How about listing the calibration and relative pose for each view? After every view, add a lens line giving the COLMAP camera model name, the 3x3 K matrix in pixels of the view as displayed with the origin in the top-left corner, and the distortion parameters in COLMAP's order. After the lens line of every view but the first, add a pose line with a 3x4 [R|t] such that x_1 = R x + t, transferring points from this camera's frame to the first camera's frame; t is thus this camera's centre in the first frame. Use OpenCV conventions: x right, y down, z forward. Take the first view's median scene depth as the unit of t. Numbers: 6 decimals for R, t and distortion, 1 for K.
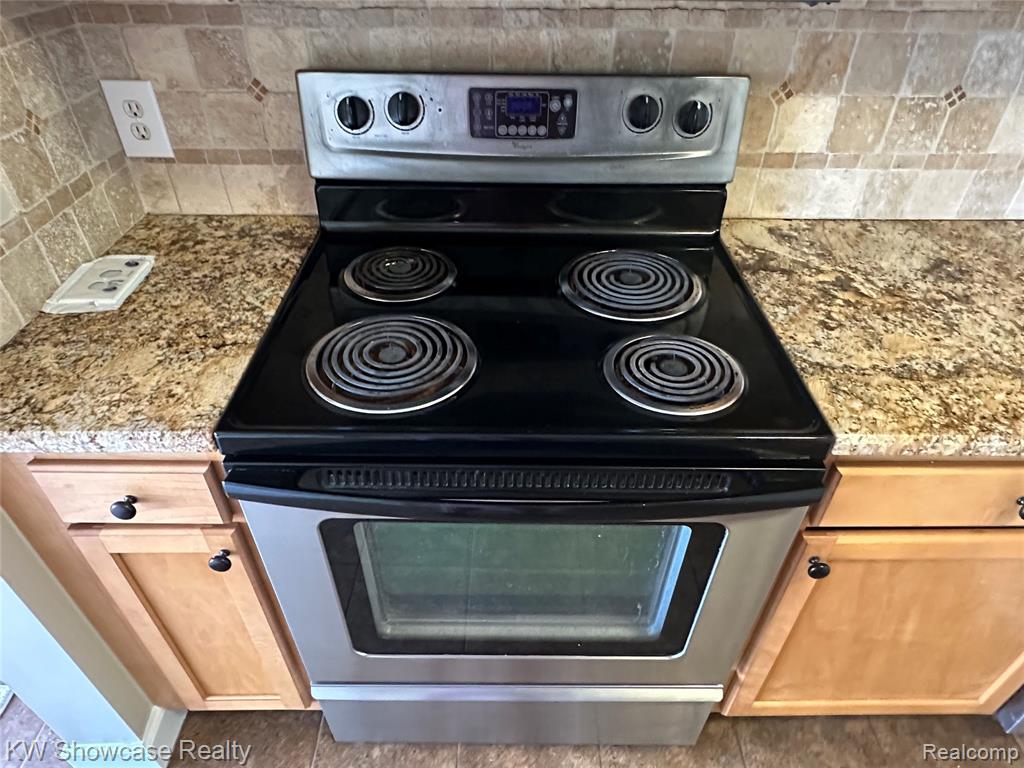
lens RADIAL K [[639.7, 0, 506.0], [0, 639.7, 400.4], [0, 0, 1]] dist [-0.001928, -0.000894]
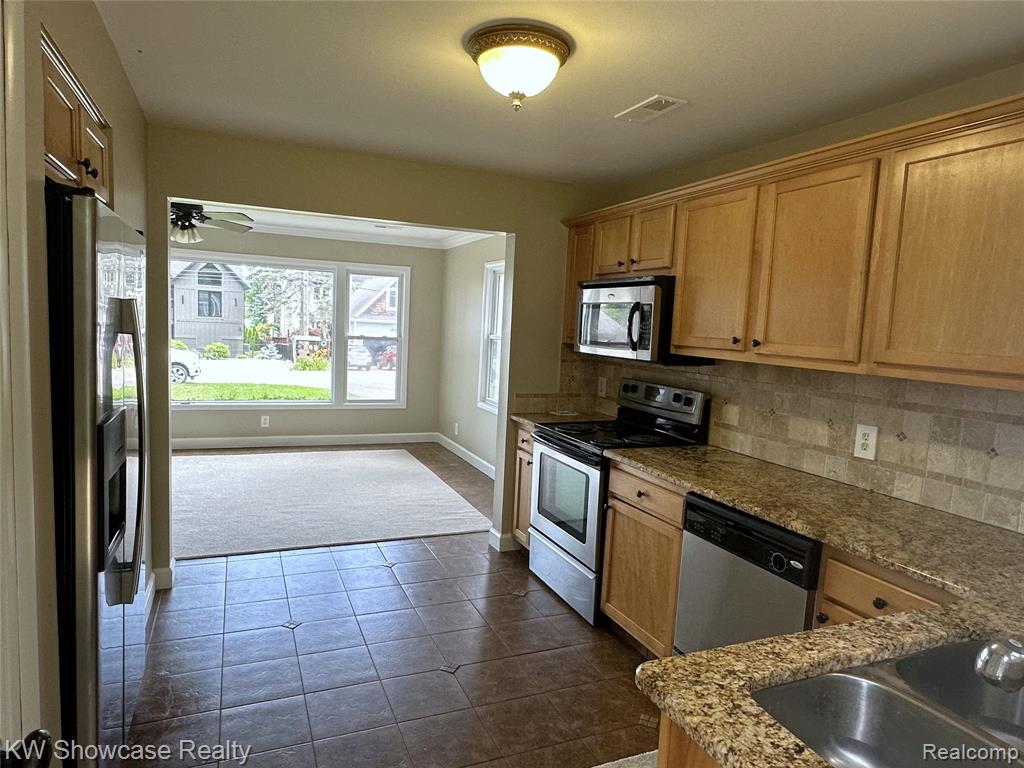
lens RADIAL K [[634.4, 0, 504.2], [0, 634.4, 388.2], [0, 0, 1]] dist [-0.007154, 0.001358]
pose [[0.389516, 0.108546, -0.914601, 2.731300], [-0.615840, 0.769090, -0.171001, 0.580260], [0.684849, 0.629856, 0.366420, -0.778721]]
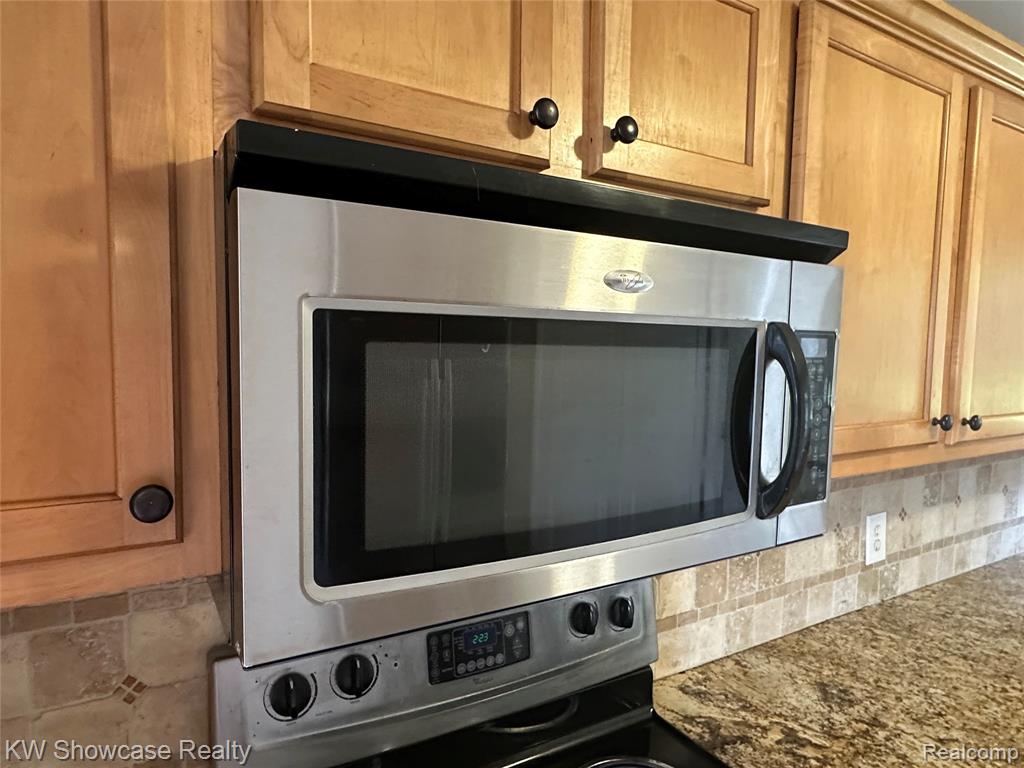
lens RADIAL K [[634.4, 0, 504.2], [0, 634.4, 388.2], [0, 0, 1]] dist [-0.007154, 0.001358]
pose [[0.861035, -0.025846, 0.507888, -0.390465], [0.312743, 0.814439, -0.488754, -0.288071], [-0.401012, 0.579673, 0.709344, 0.119185]]
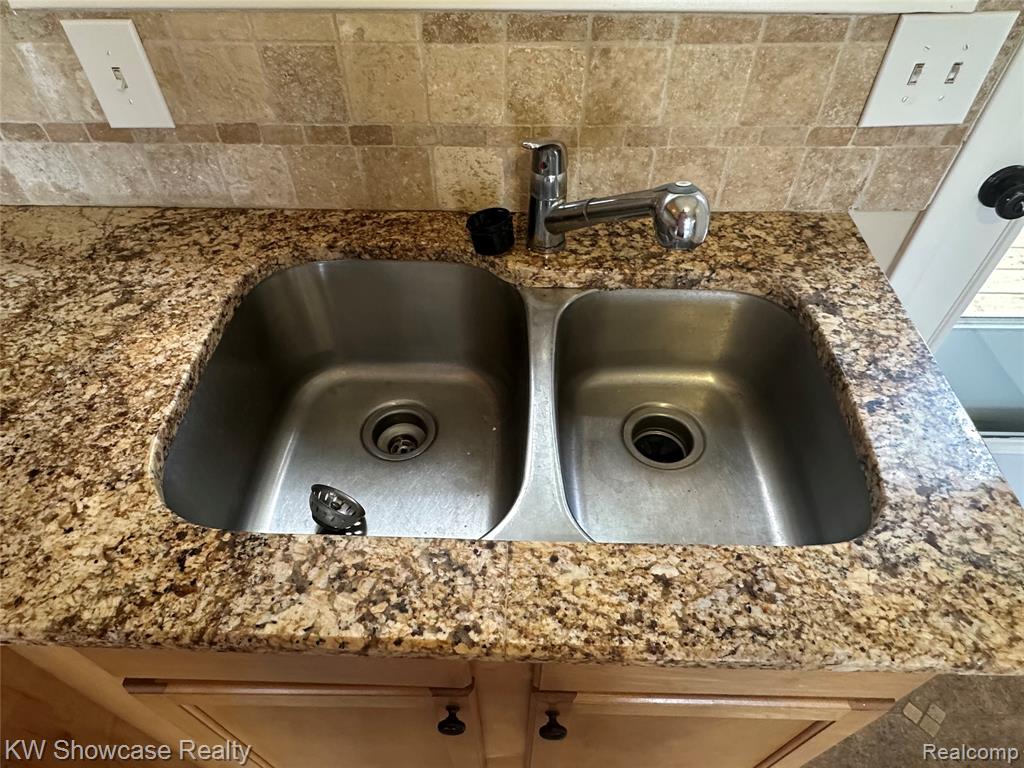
lens RADIAL K [[632.7, 0, 501.5], [0, 632.7, 403.1], [0, 0, 1]] dist [-0.005100, 0.000862]
pose [[0.026869, -0.754302, 0.655978, 1.756482], [0.633999, 0.520208, 0.572213, -0.035283], [-0.772867, 0.400515, 0.492204, 0.056429]]
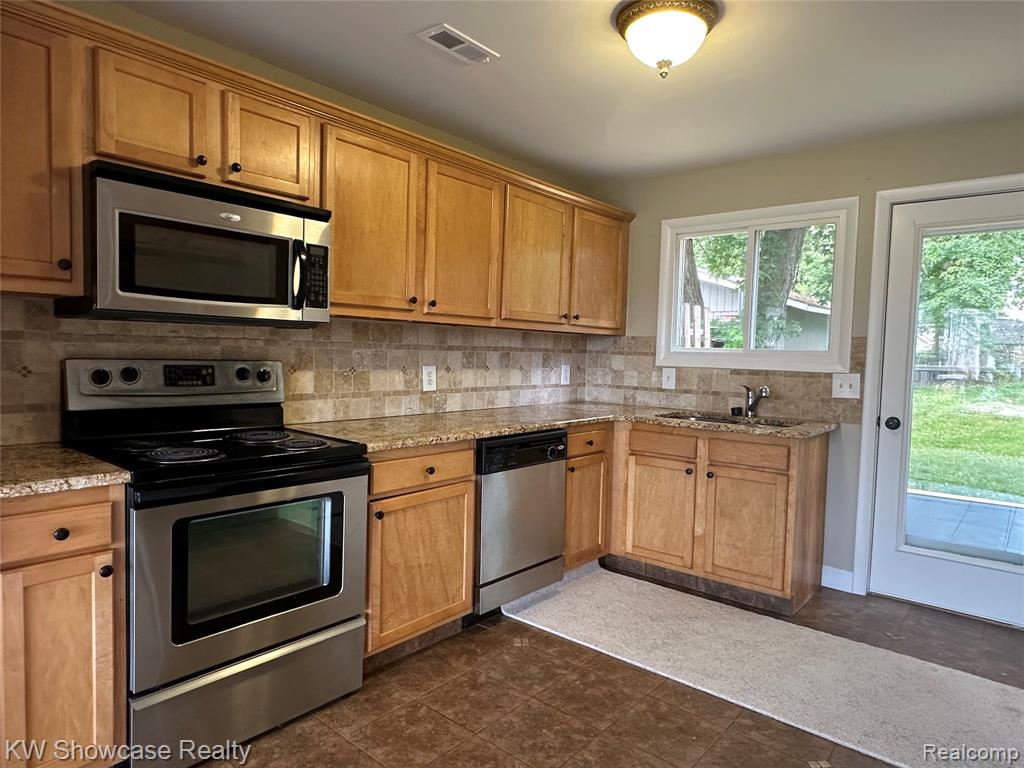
lens RADIAL K [[629.1, 0, 512.0], [0, 629.1, 384.0], [0, 0, 1]] dist [0.001445, 0.000653]
pose [[0.646266, -0.028132, 0.762594, -0.881582], [0.461847, 0.809940, -0.361517, 0.839670], [-0.607485, 0.585838, 0.536429, -0.784509]]
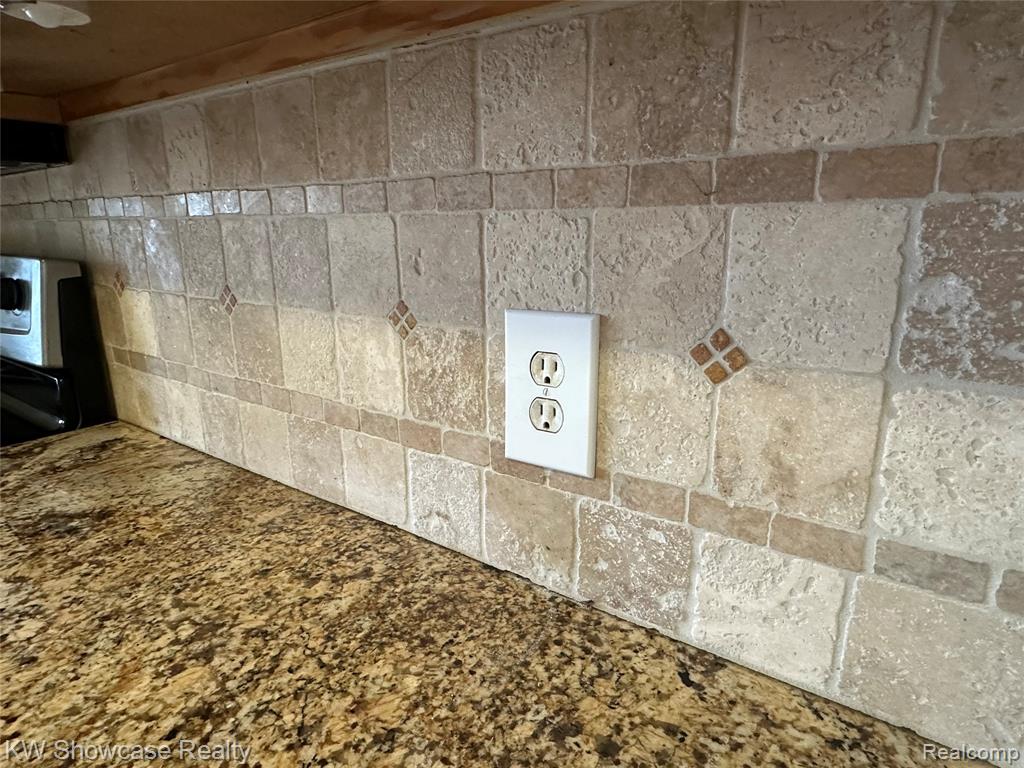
lens RADIAL K [[632.7, 0, 501.5], [0, 632.7, 403.1], [0, 0, 1]] dist [-0.005100, 0.000862]
pose [[0.794508, 0.156516, -0.586736, 1.431824], [-0.375453, 0.886013, -0.272057, -0.310632], [0.477275, 0.436444, 0.762709, 0.687822]]
